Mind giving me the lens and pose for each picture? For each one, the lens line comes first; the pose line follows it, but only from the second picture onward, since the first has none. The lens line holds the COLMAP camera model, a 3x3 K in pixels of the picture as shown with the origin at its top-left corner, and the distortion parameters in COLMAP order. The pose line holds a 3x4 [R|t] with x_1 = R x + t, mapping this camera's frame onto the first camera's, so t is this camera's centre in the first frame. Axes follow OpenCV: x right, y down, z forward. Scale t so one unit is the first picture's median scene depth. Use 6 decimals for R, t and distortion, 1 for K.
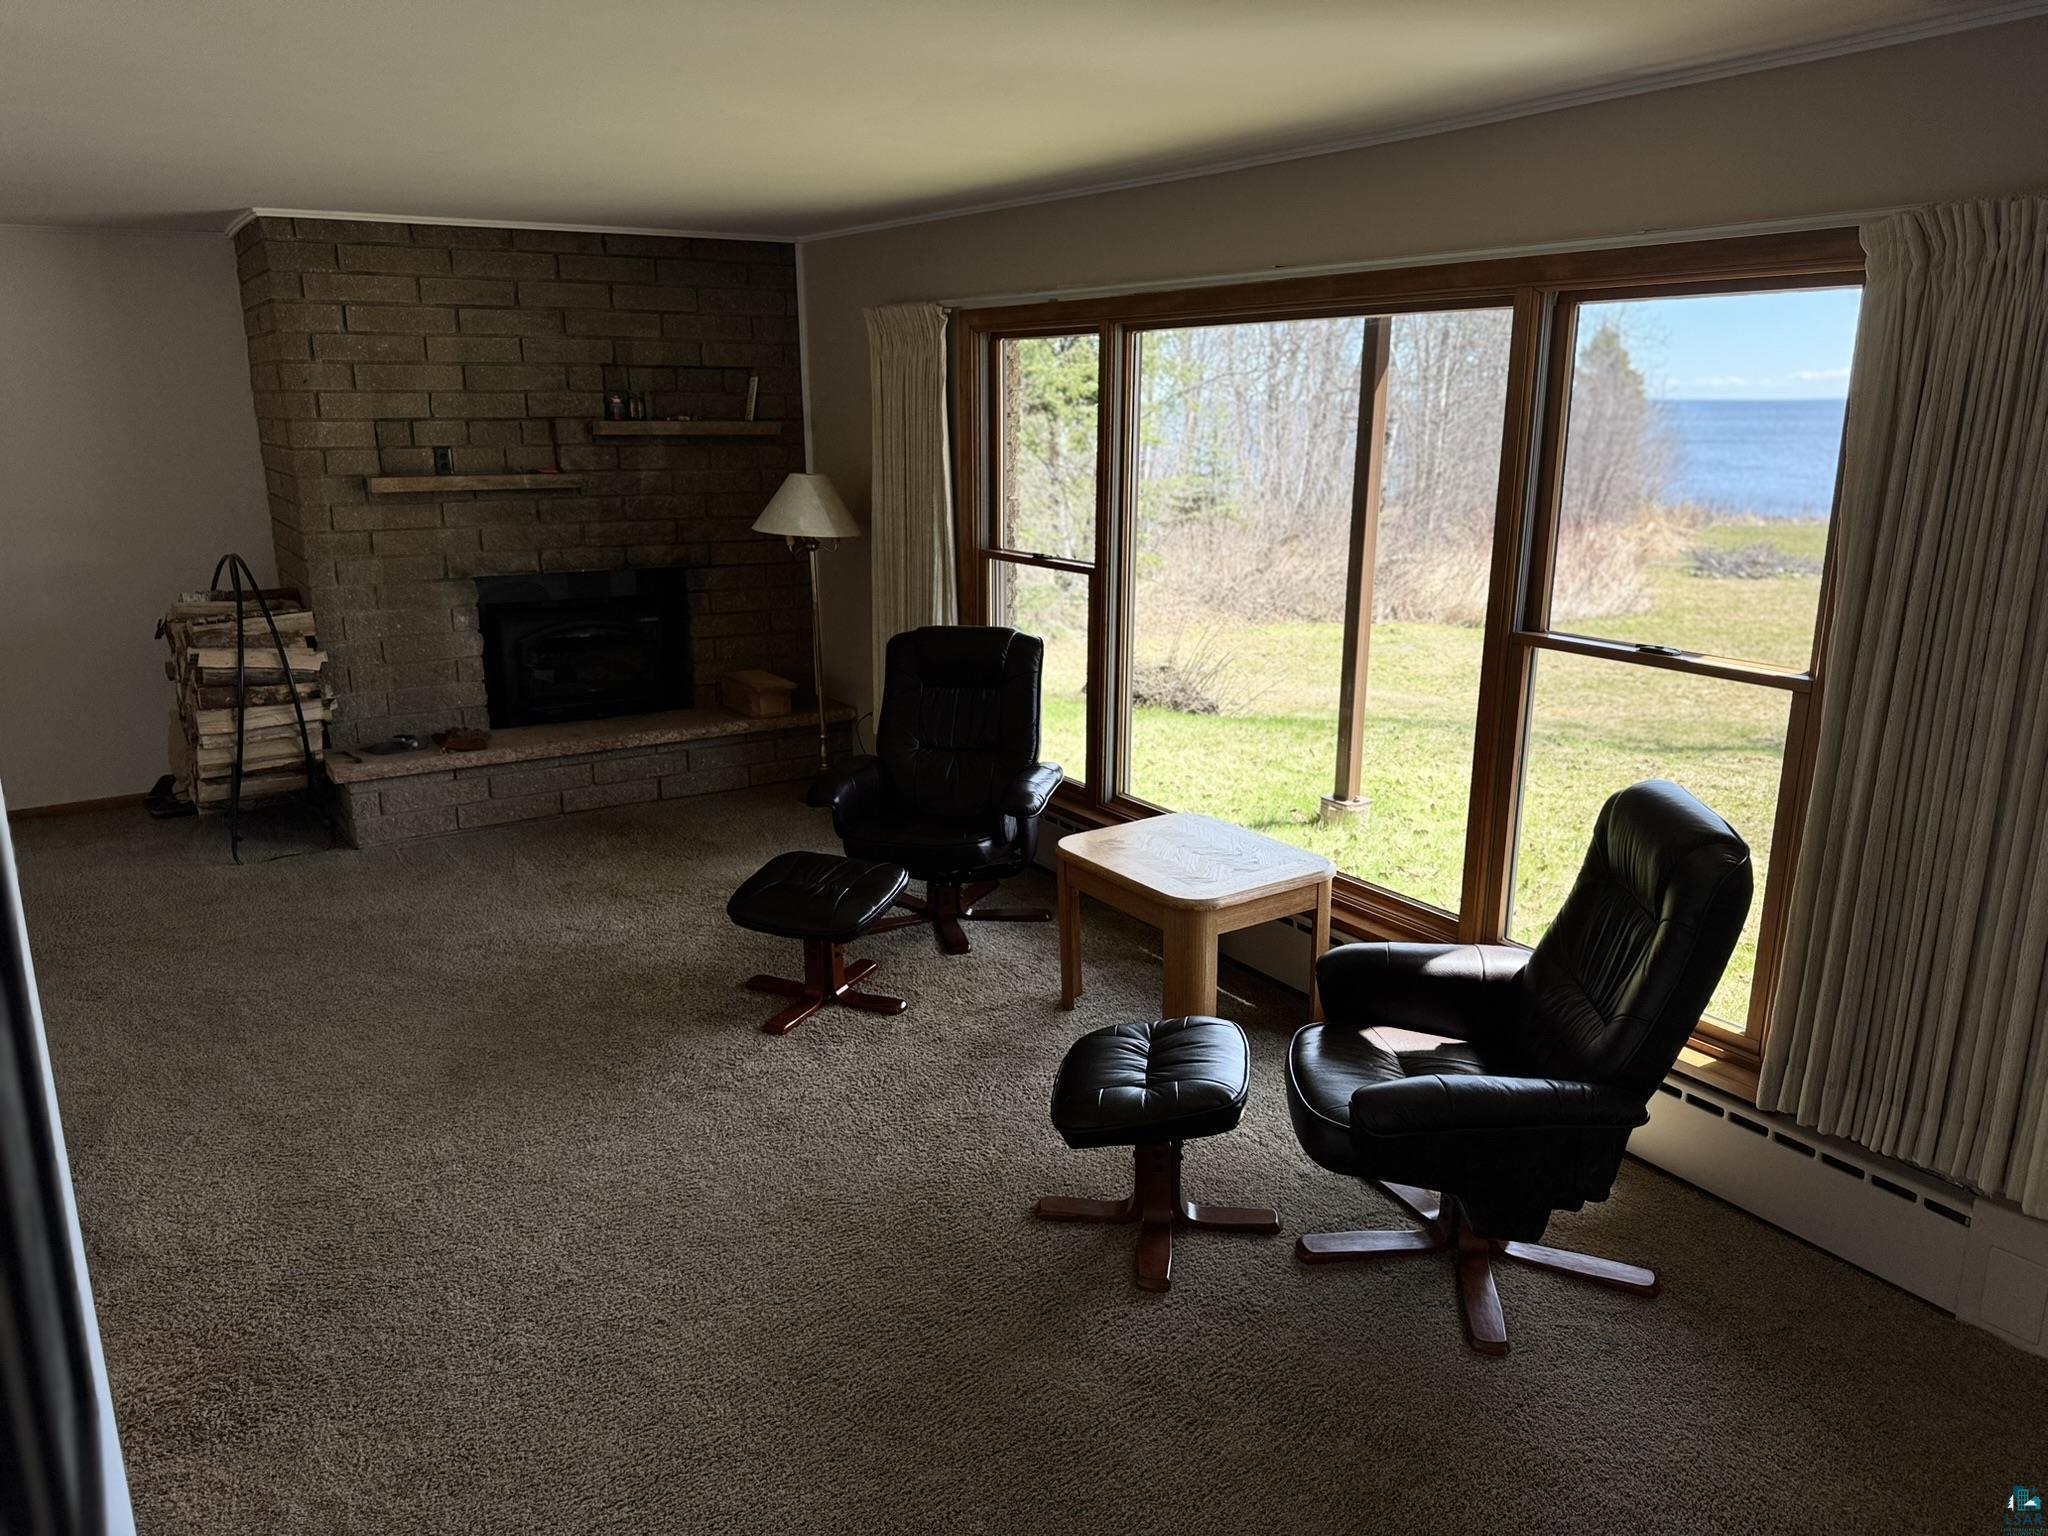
lens RADIAL K [[1461.0, 0, 1038.8], [0, 1461.0, 776.1], [0, 0, 1]] dist [0.029673, -0.055556]
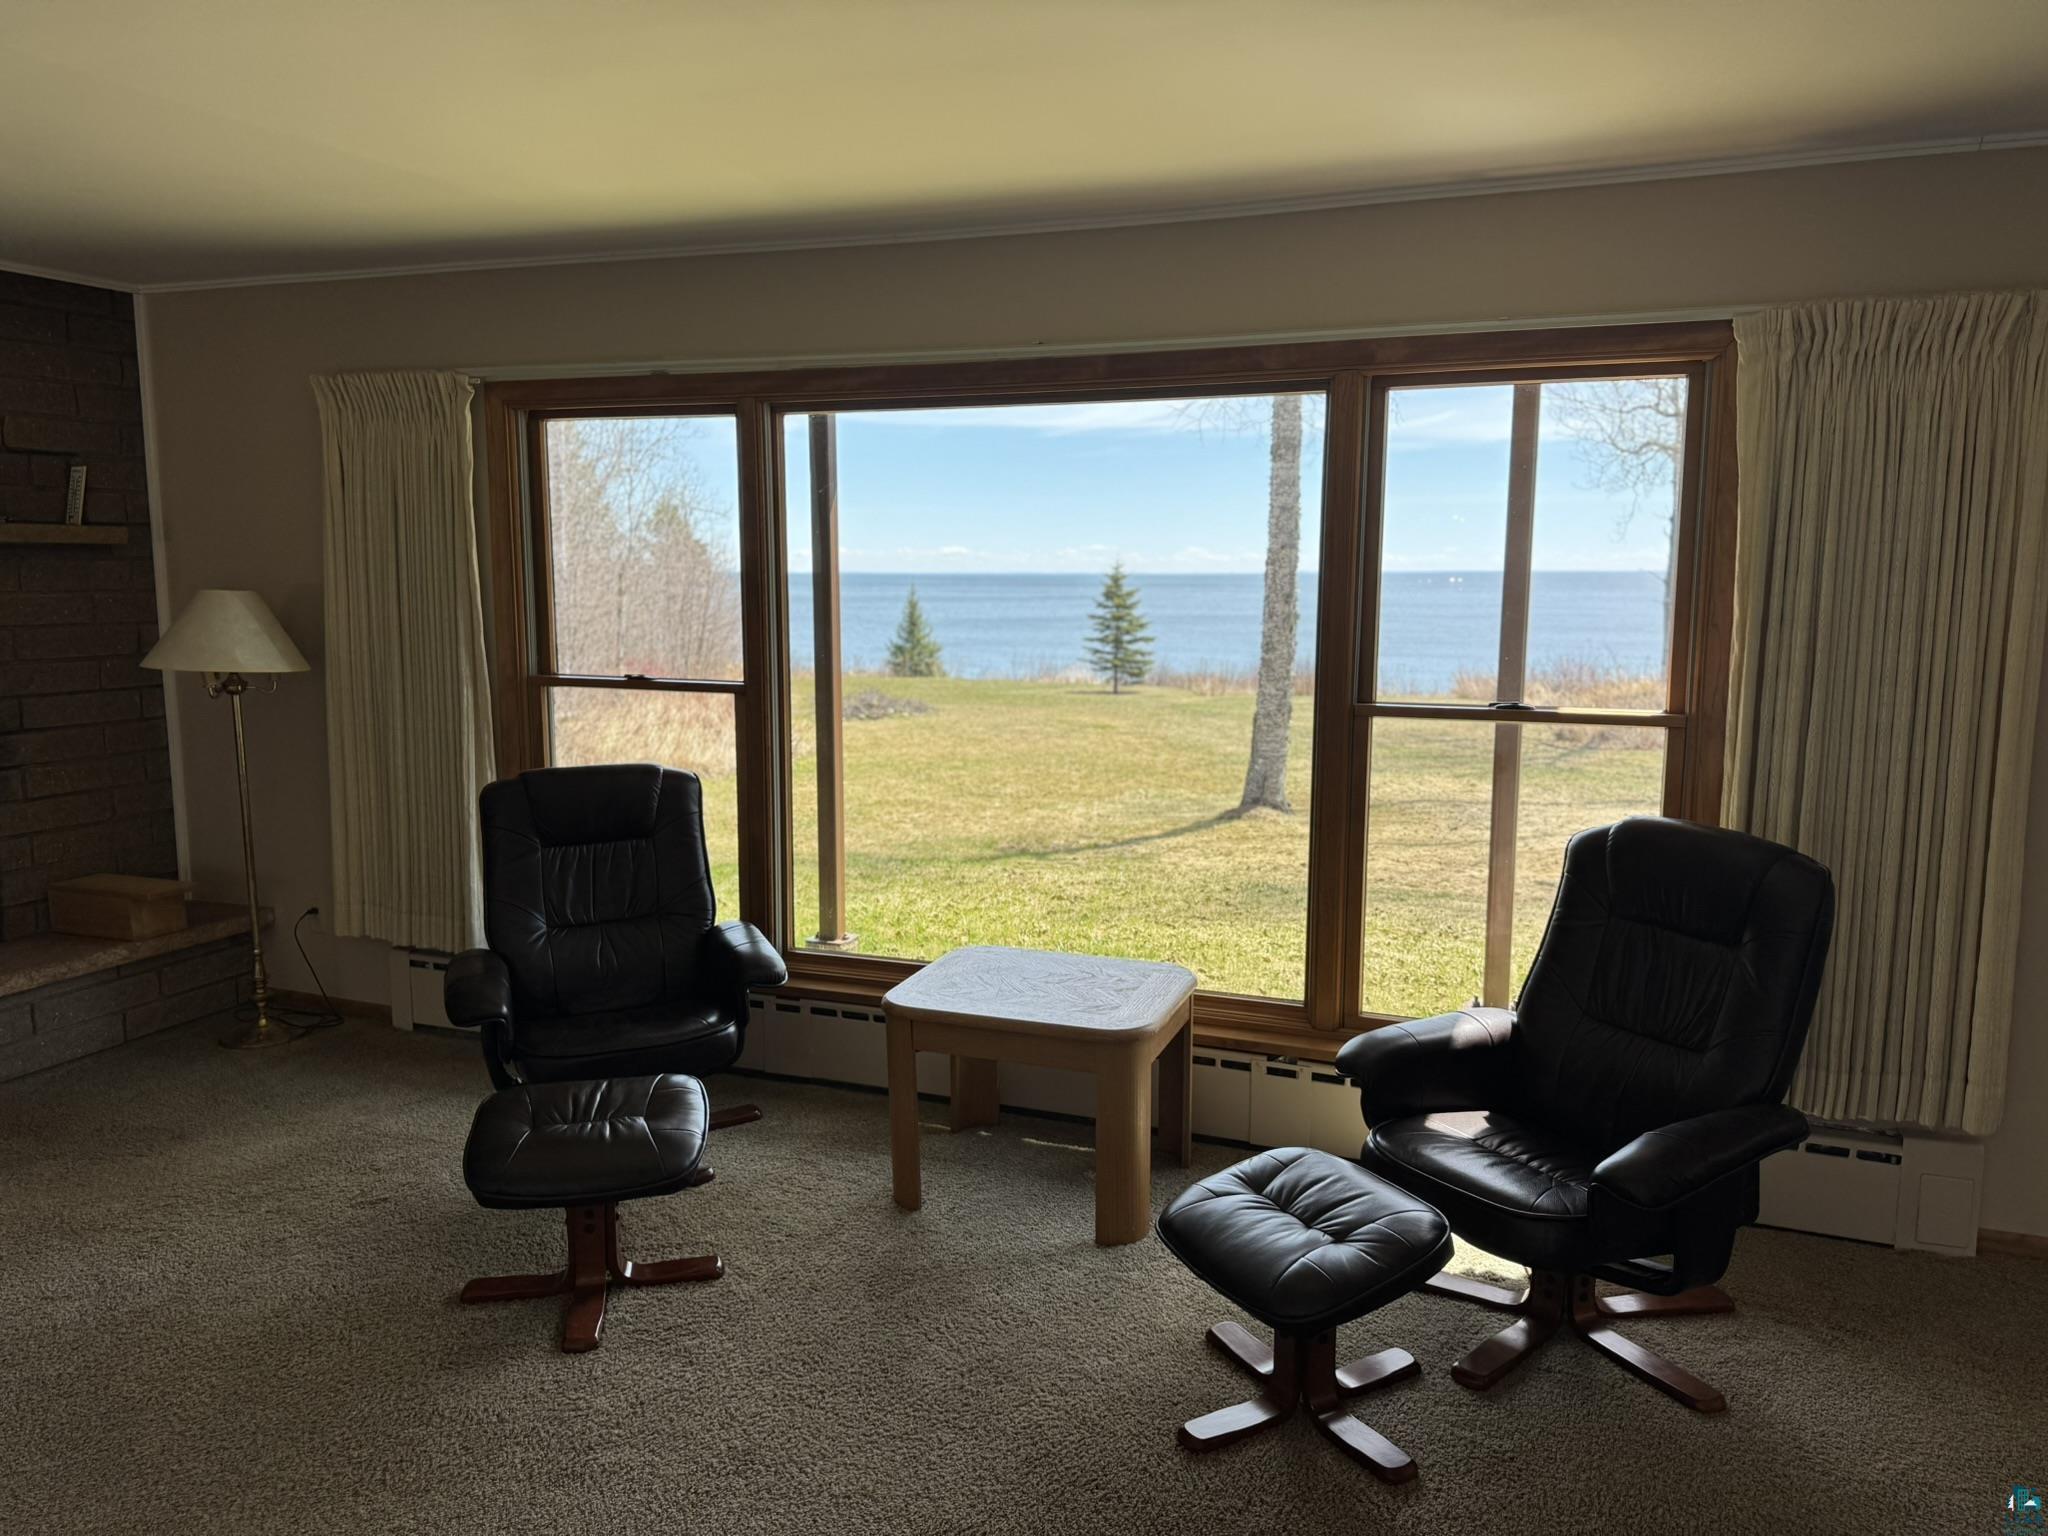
lens RADIAL K [[1461.0, 0, 1025.5], [0, 1461.0, 757.9], [0, 0, 1]] dist [0.029673, -0.055556]
pose [[0.803273, -0.071790, 0.591269, -0.353974], [0.146207, 0.986103, -0.078900, -0.011700], [-0.577387, 0.149826, 0.802606, 0.253876]]
